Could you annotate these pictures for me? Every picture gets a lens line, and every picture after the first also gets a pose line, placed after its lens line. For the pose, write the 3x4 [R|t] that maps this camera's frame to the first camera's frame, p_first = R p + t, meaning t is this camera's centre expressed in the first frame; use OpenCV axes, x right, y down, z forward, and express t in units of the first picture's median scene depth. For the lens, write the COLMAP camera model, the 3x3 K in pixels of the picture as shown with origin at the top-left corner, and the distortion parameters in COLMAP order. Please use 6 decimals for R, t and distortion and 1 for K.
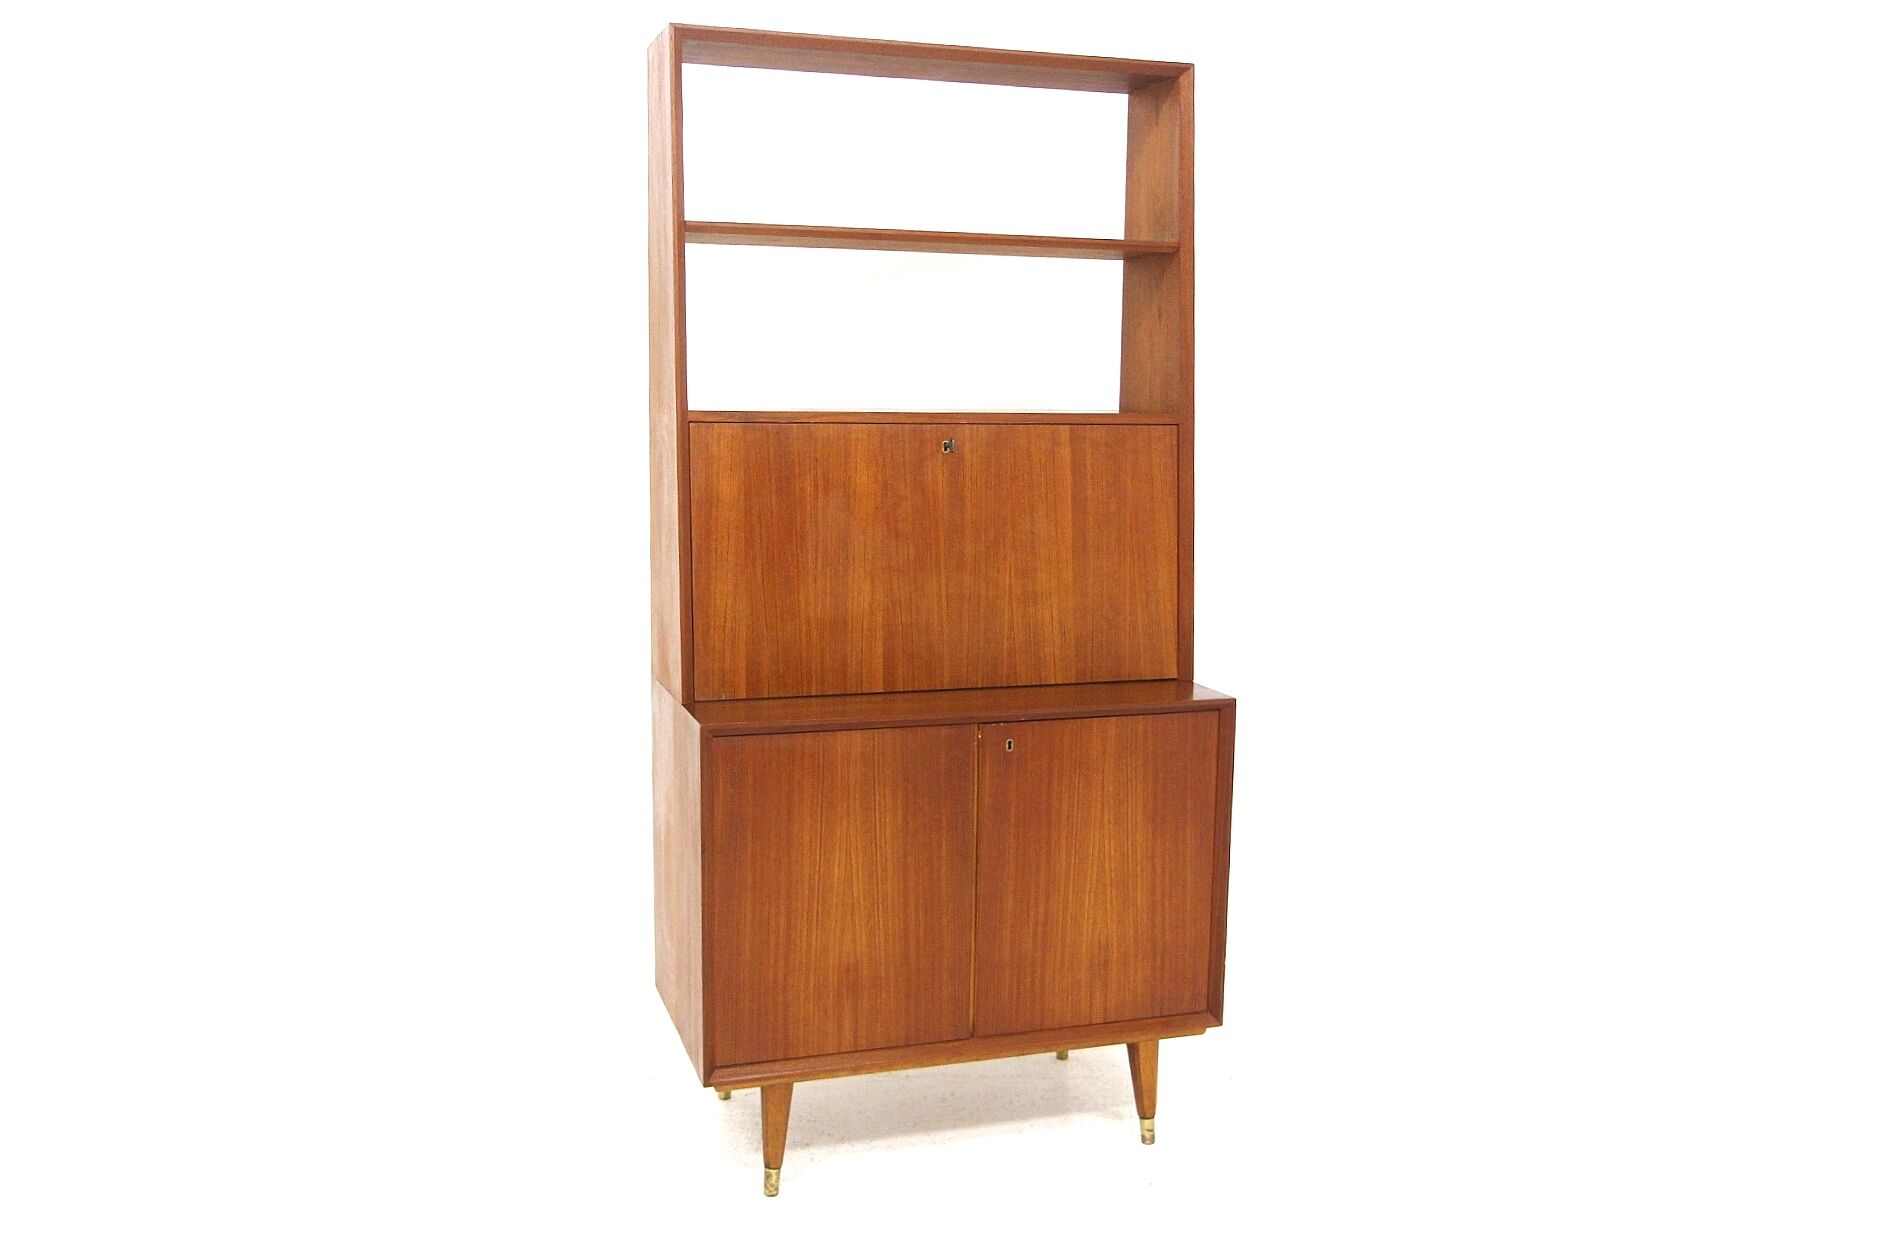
lens RADIAL K [[1734.5, 0, 947.1], [0, 1734.5, 624.2], [0, 0, 1]] dist [-0.039935, 0.000000]
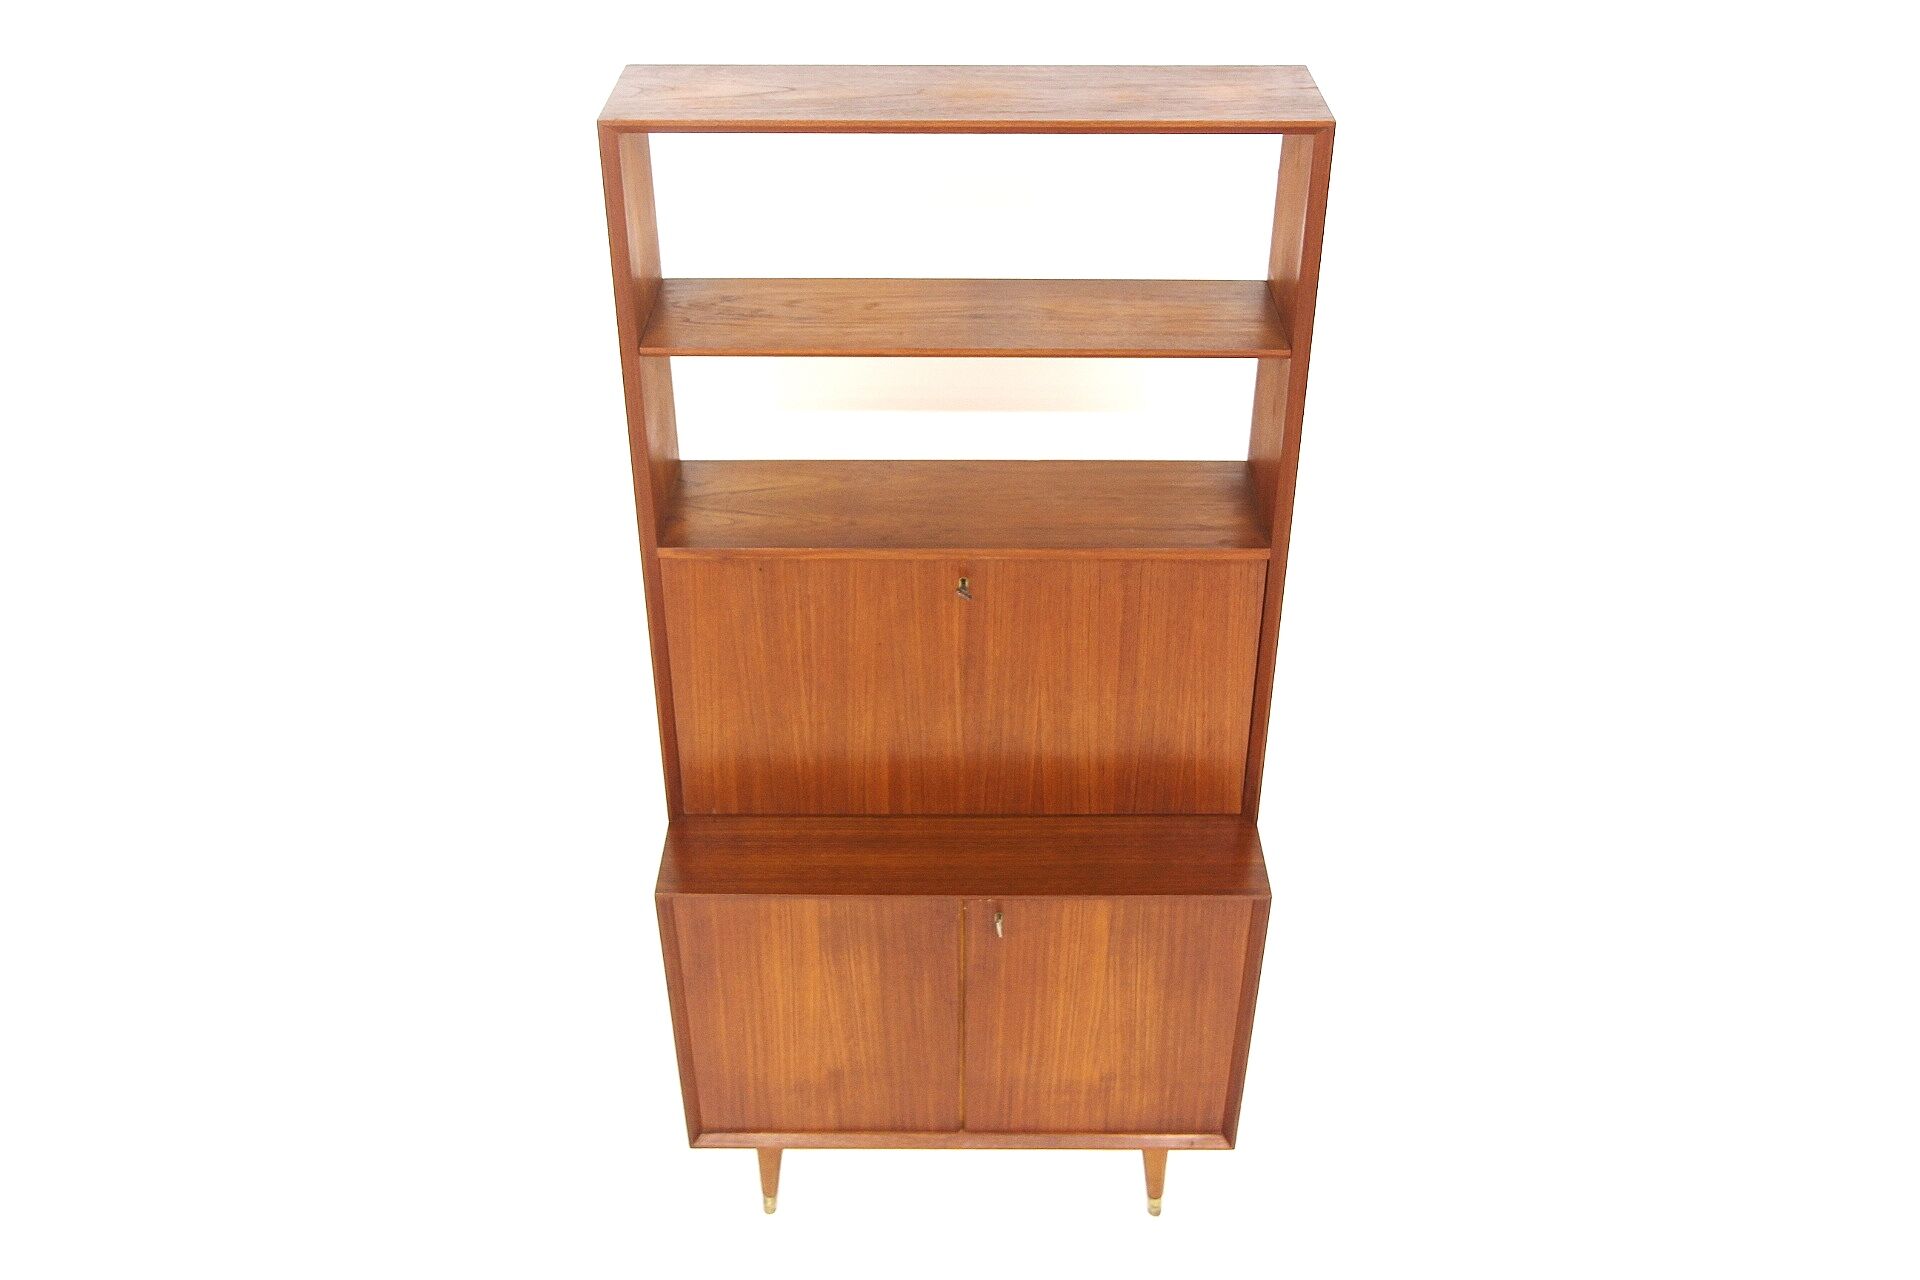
lens RADIAL K [[1774.3, 0, 965.7], [0, 1774.3, 647.6], [0, 0, 1]] dist [0.010983, 0.000000]
pose [[0.949553, 0.174081, -0.260853, 0.234280], [-0.037405, 0.888717, 0.456928, -0.475695], [0.311367, -0.424120, 0.850396, 0.245967]]
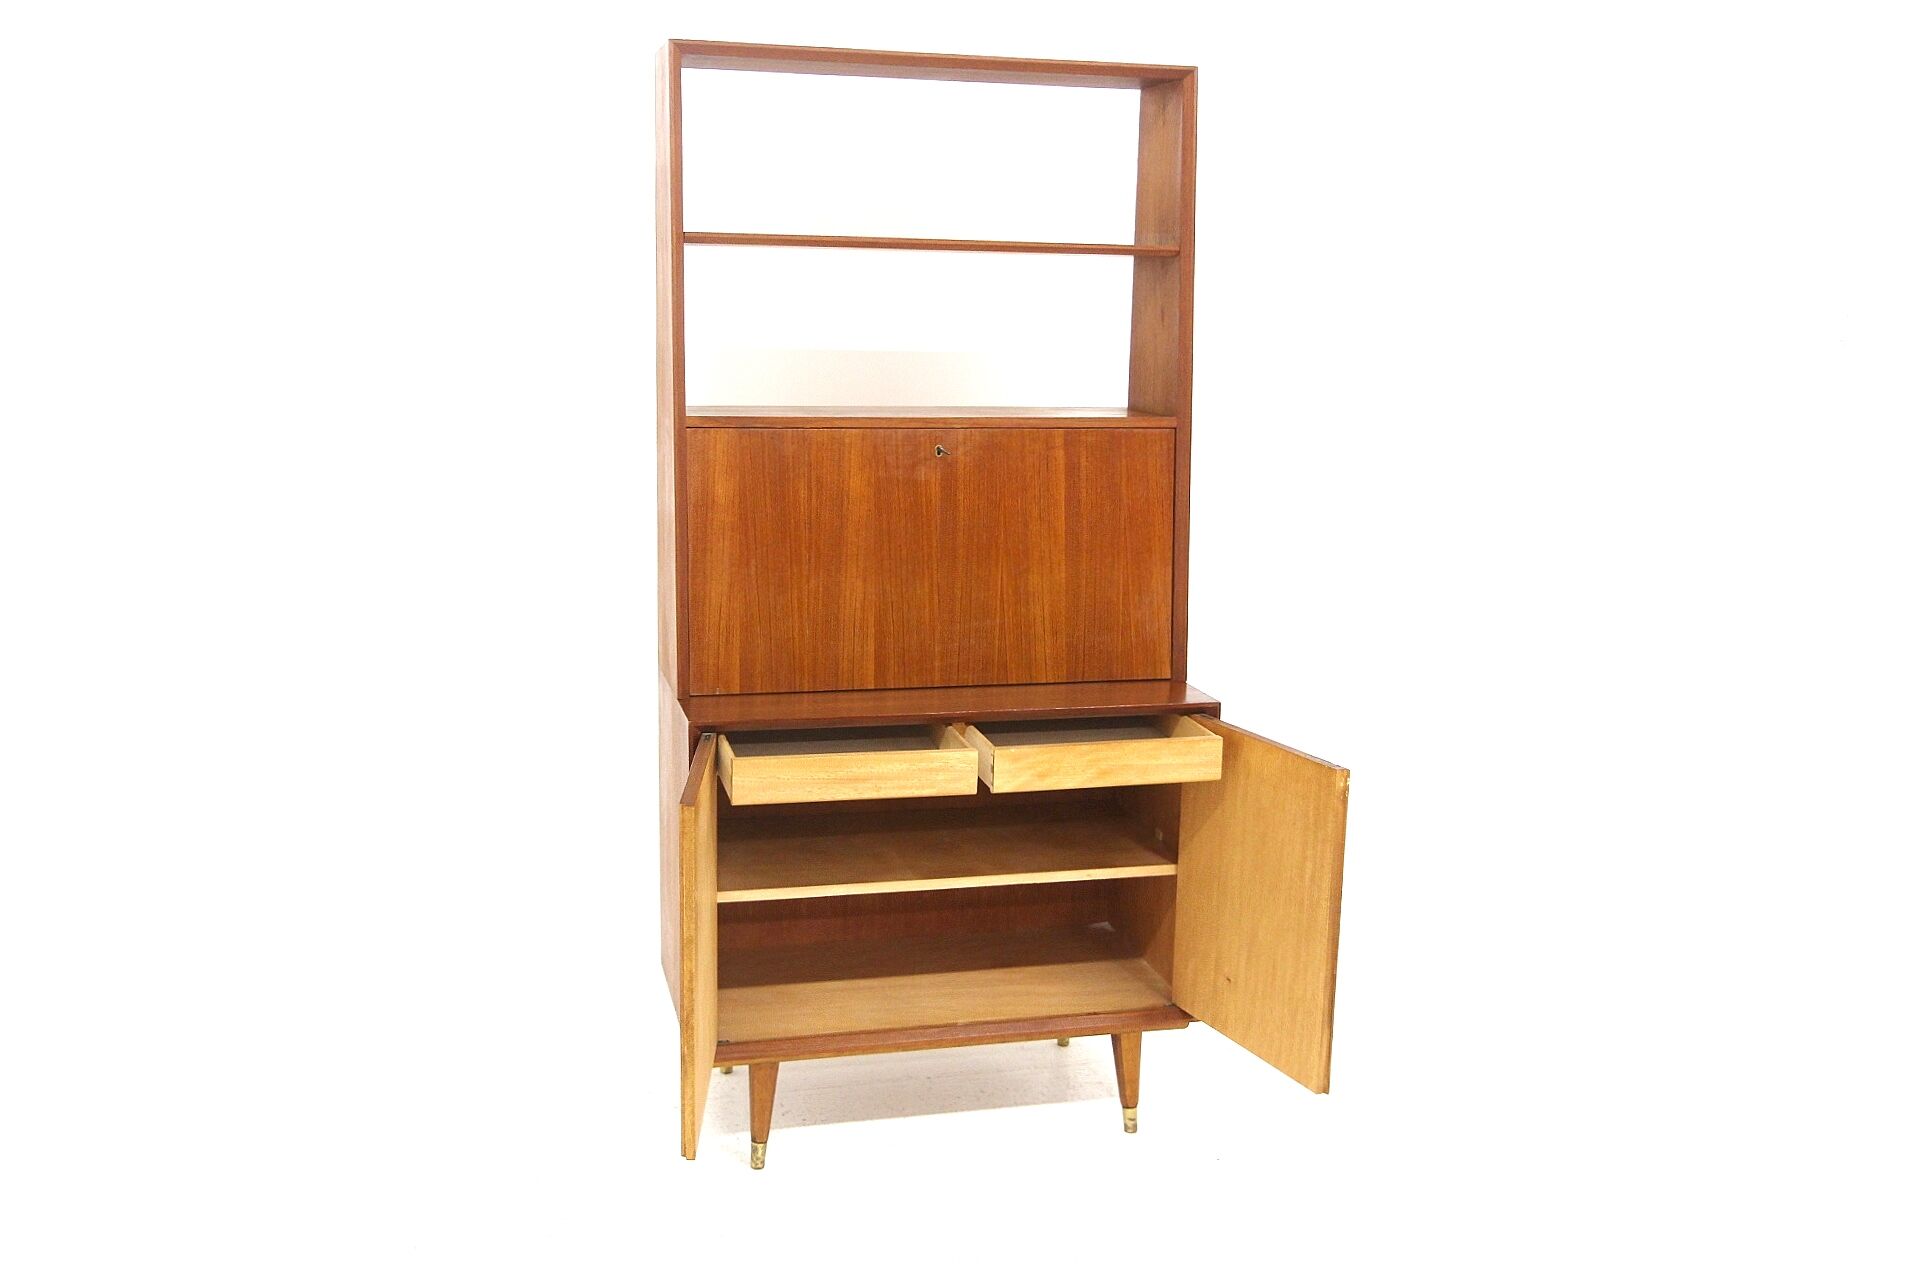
lens RADIAL K [[1866.9, 0, 953.1], [0, 1866.9, 634.2], [0, 0, 1]] dist [-0.012479, 0.000000]
pose [[0.997547, 0.019522, -0.067221, 0.084004], [-0.016702, 0.998967, 0.042254, -0.041152], [0.067976, -0.041027, 0.996843, -0.102359]]
